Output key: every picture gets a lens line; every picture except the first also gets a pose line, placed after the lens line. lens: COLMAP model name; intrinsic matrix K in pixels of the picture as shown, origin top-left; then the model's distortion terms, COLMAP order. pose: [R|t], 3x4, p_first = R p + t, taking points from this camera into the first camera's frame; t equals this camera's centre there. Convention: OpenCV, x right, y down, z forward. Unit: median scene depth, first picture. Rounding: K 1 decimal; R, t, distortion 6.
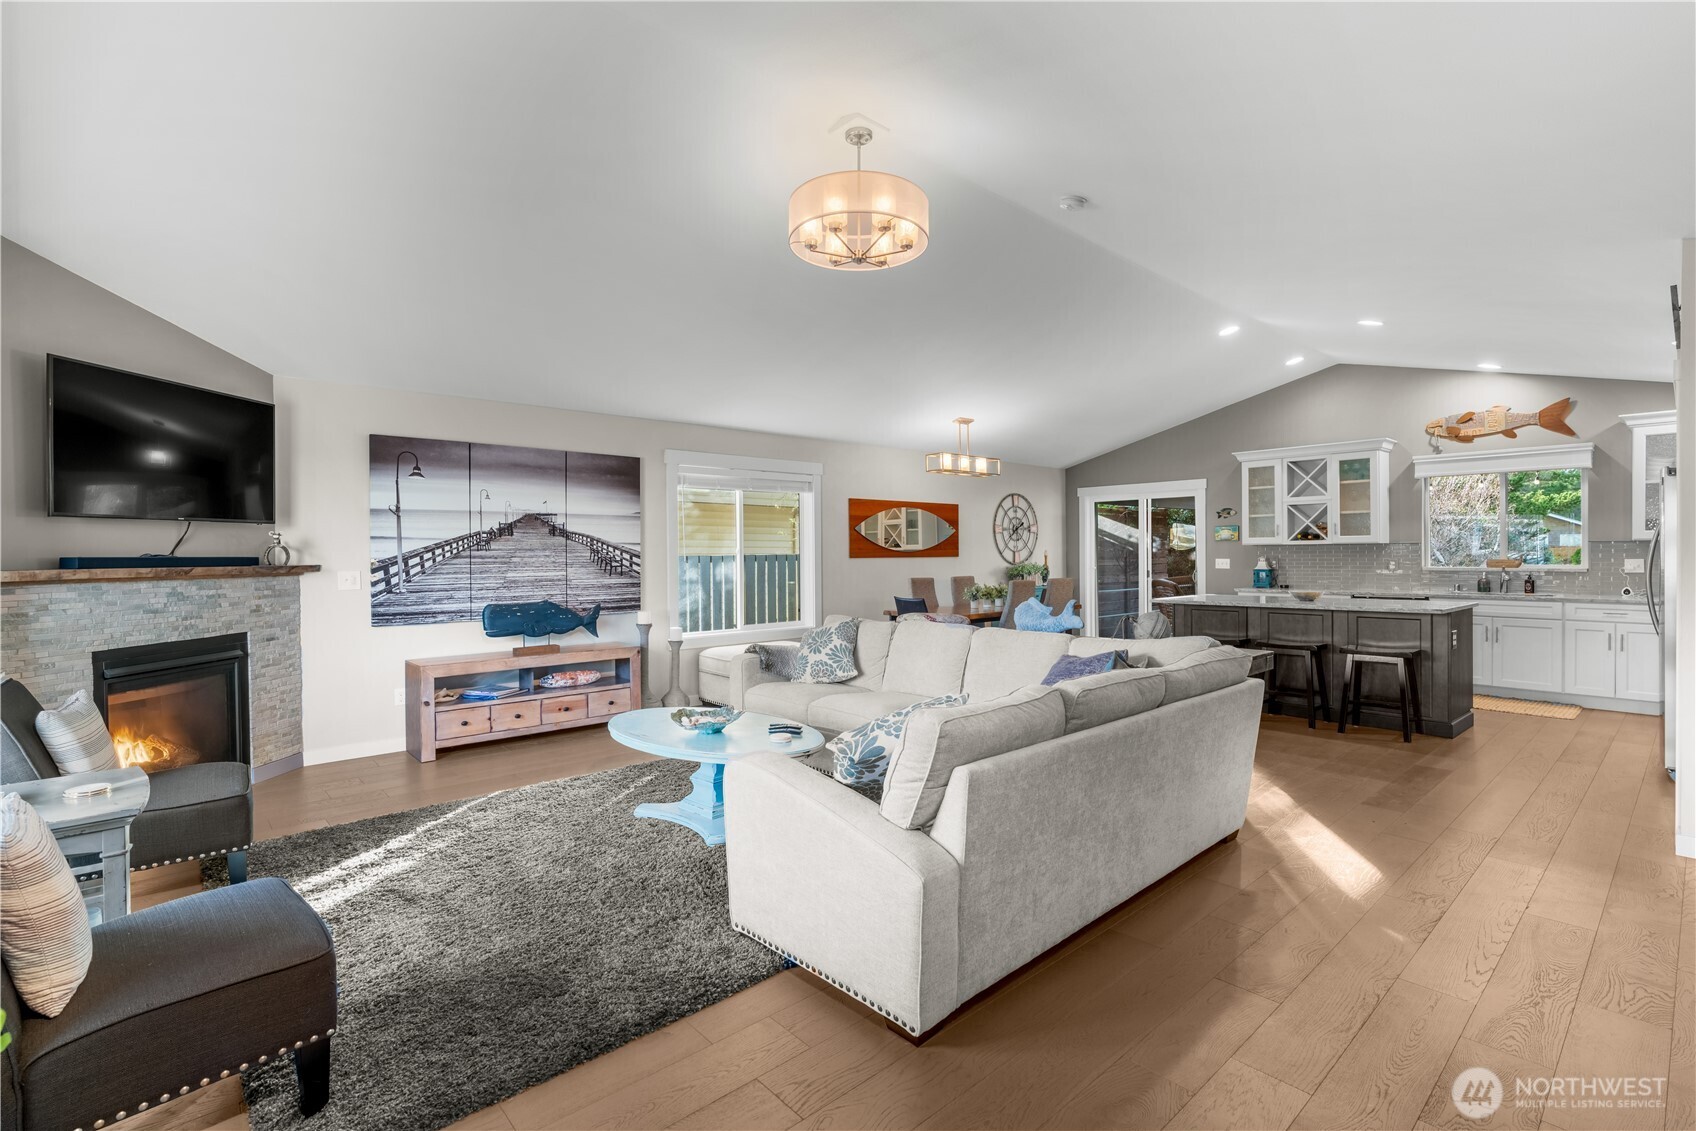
lens RADIAL K [[787.9, 0, 849.6], [0, 787.9, 558.8], [0, 0, 1]] dist [-0.000845, 0.000021]
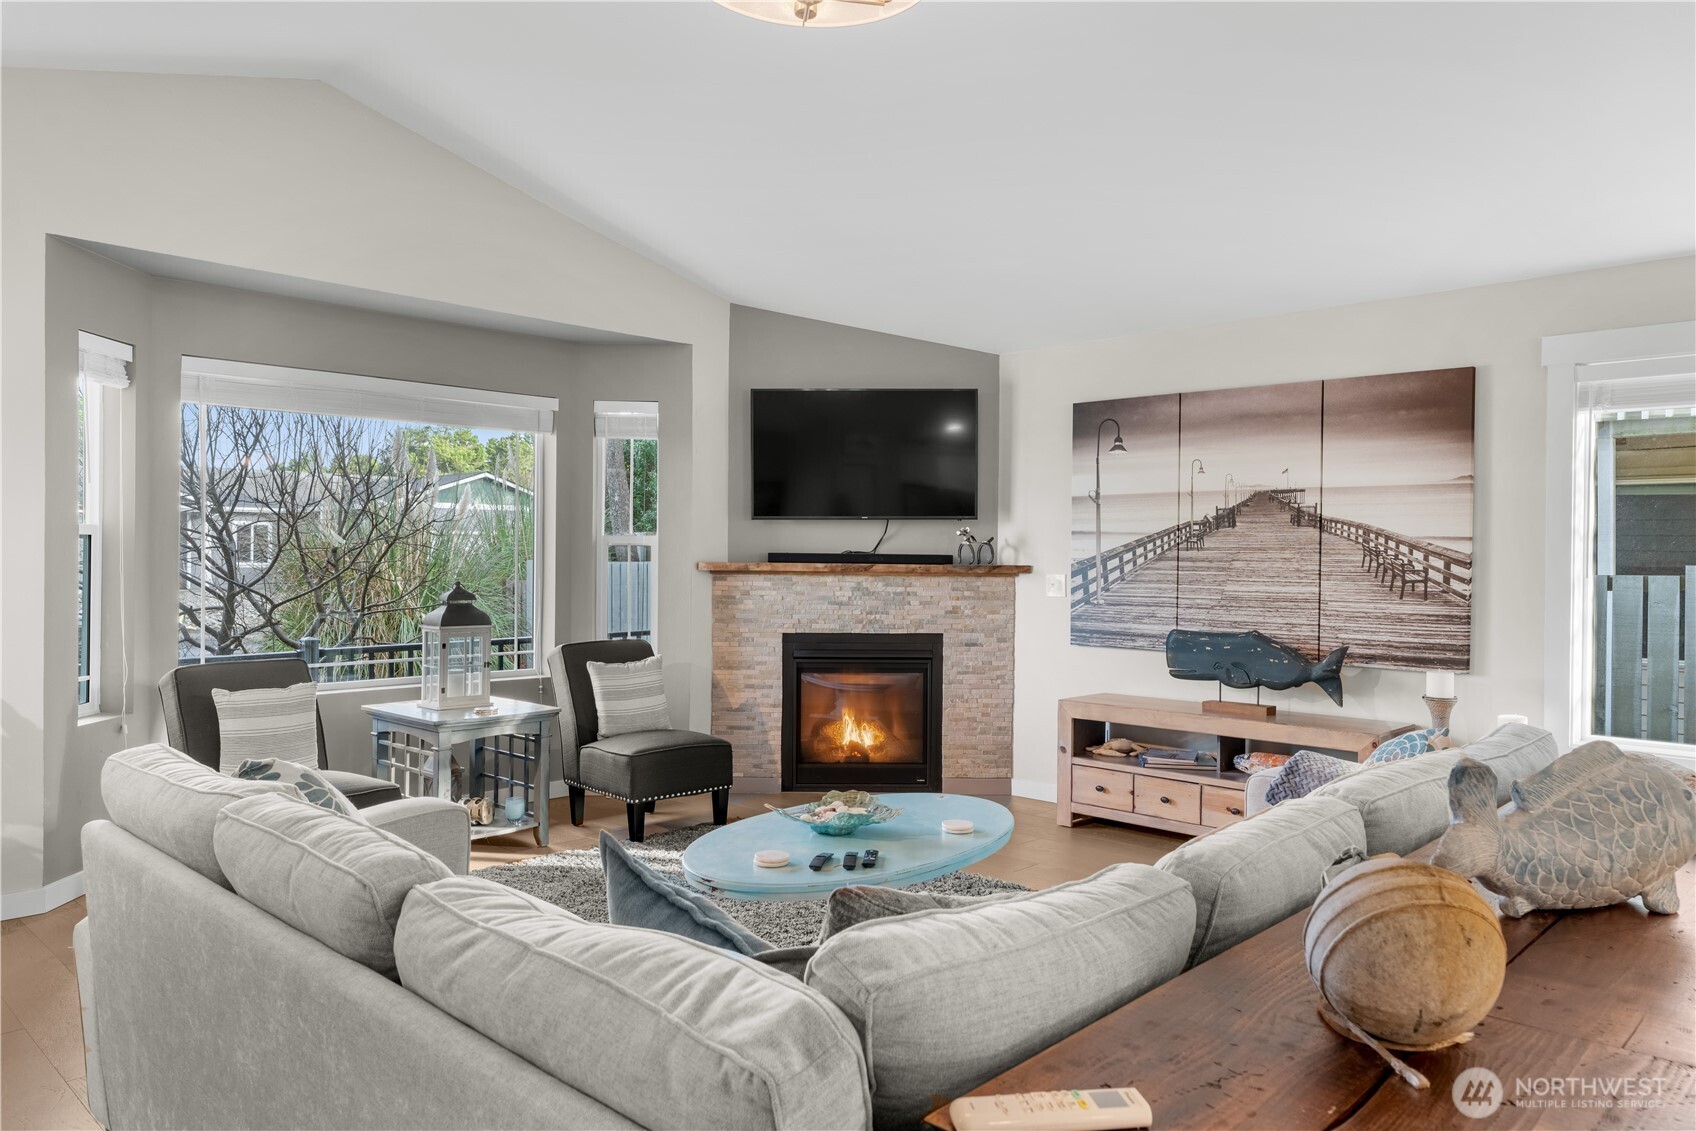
lens RADIAL K [[1165.4, 0, 848.0], [0, 1165.4, 565.5], [0, 0, 1]] dist [-0.001709, -0.000657]
pose [[0.070973, 0.017178, -0.997330, 0.542580], [-0.016669, 0.999733, 0.016033, -0.008698], [0.997339, 0.015487, 0.071240, 0.671517]]
